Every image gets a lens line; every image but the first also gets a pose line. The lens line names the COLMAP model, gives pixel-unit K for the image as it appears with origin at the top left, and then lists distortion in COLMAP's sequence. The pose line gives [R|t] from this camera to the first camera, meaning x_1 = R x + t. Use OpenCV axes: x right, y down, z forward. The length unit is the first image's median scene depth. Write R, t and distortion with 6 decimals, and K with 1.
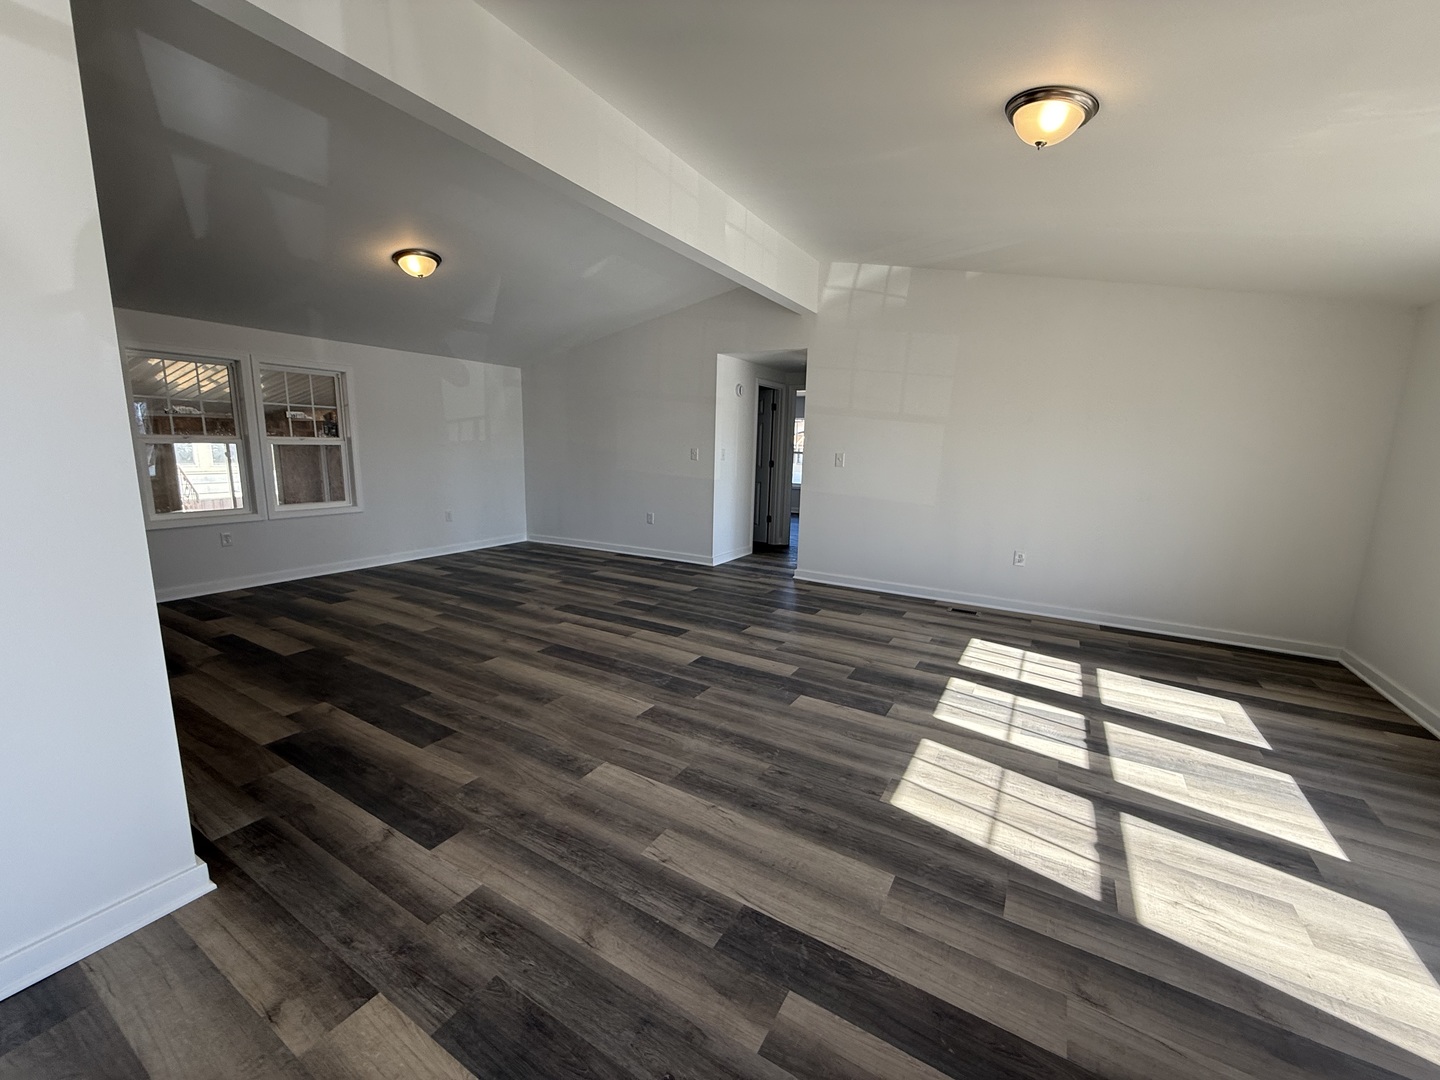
lens RADIAL K [[572.9, 0, 720.0], [0, 572.9, 537.8], [0, 0, 1]] dist [-0.001682, 0.000295]
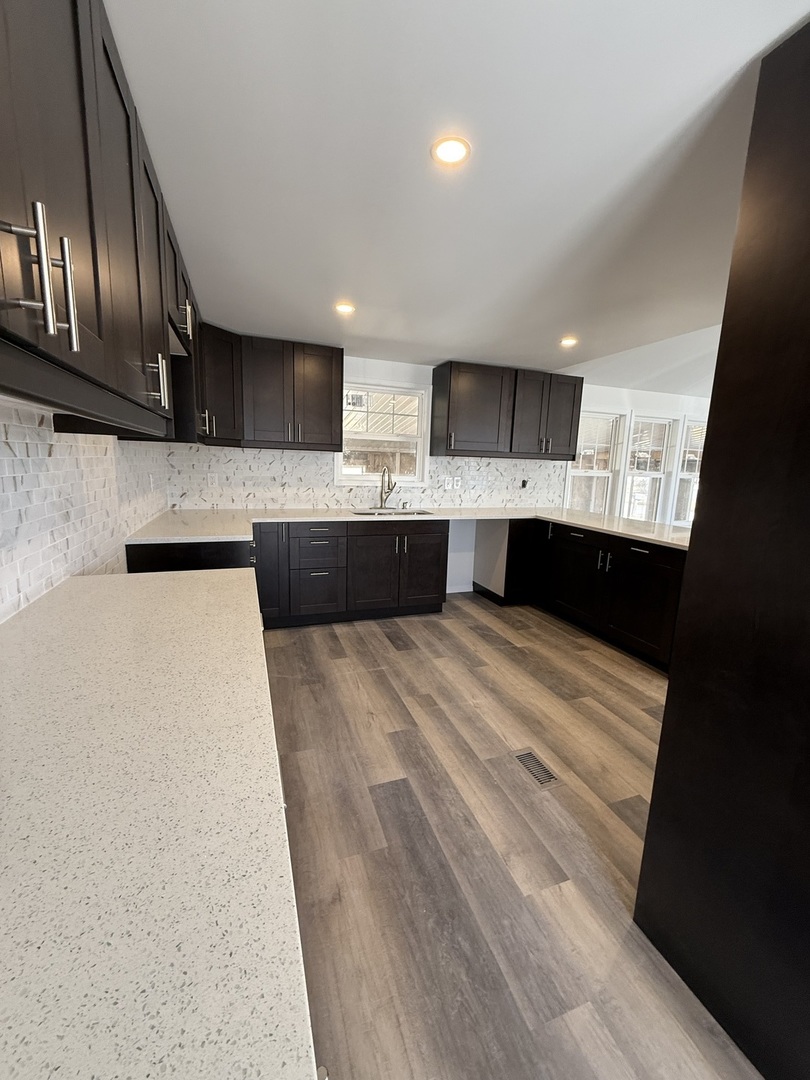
lens RADIAL K [[429.7, 0, 402.3], [0, 429.7, 536.2], [0, 0, 1]] dist [-0.001682, 0.000295]
pose [[0.765173, 0.110015, -0.634355, -0.748662], [-0.118705, 0.992508, 0.028943, 0.031550], [0.632787, 0.053154, 0.772500, -0.268310]]
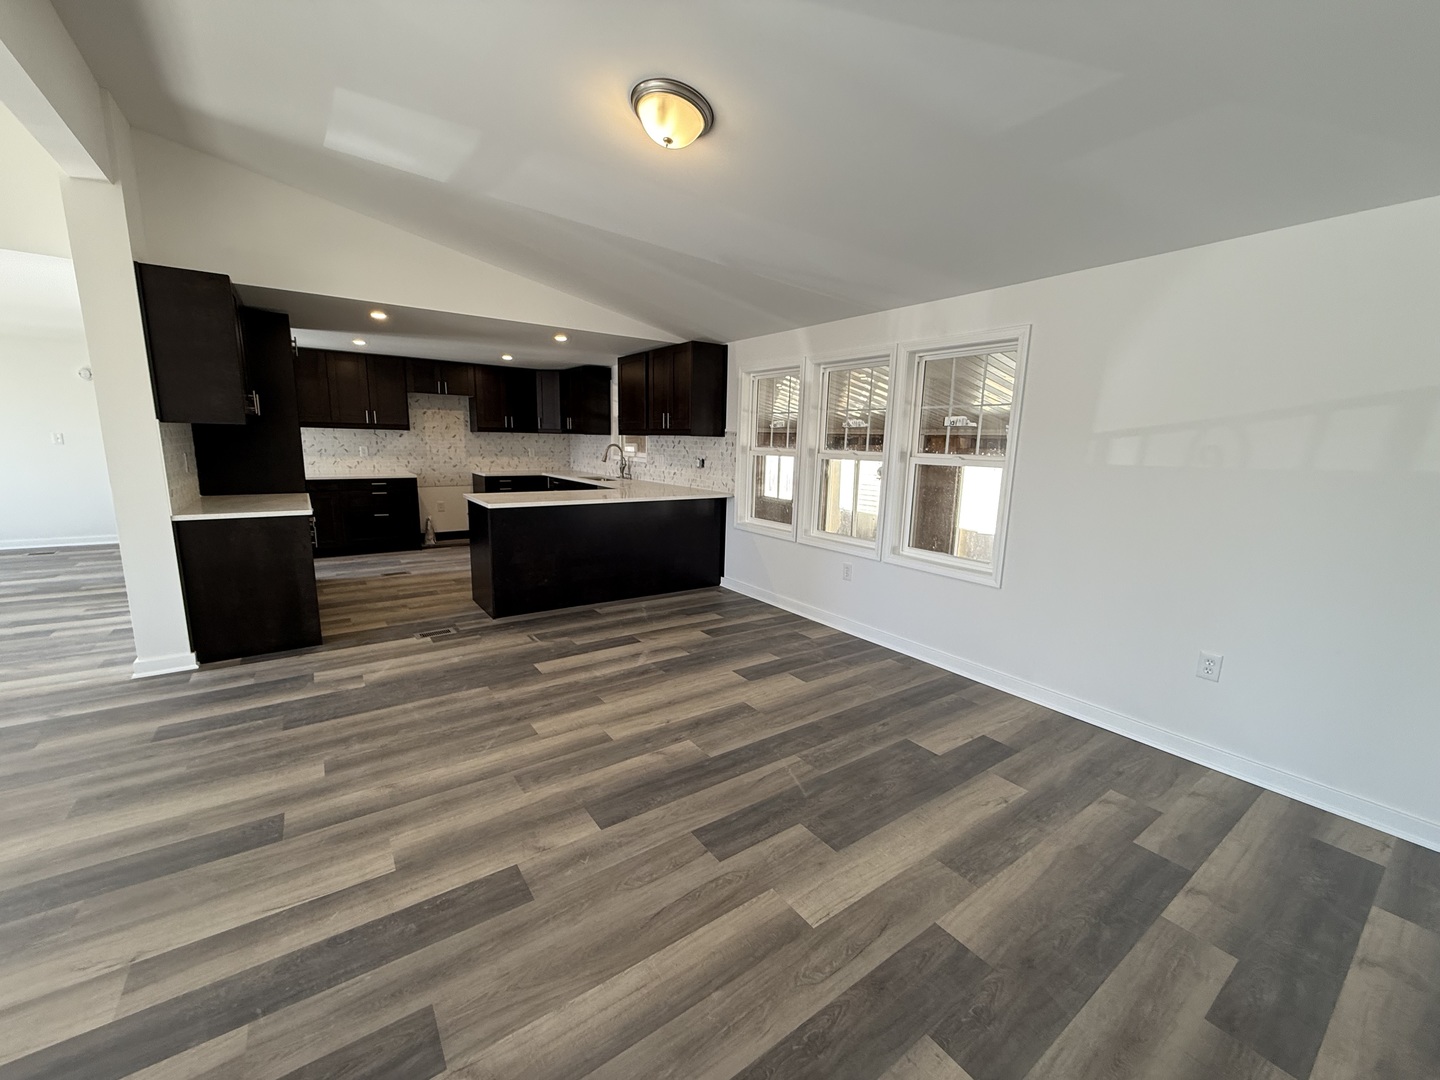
lens RADIAL K [[572.9, 0, 714.8], [0, 572.9, 546.4], [0, 0, 1]] dist [-0.001682, 0.000295]
pose [[-0.400439, 0.131577, -0.906828, -0.014326], [-0.187104, 0.957046, 0.221485, -0.215664], [0.897018, 0.258363, -0.358620, 1.288223]]
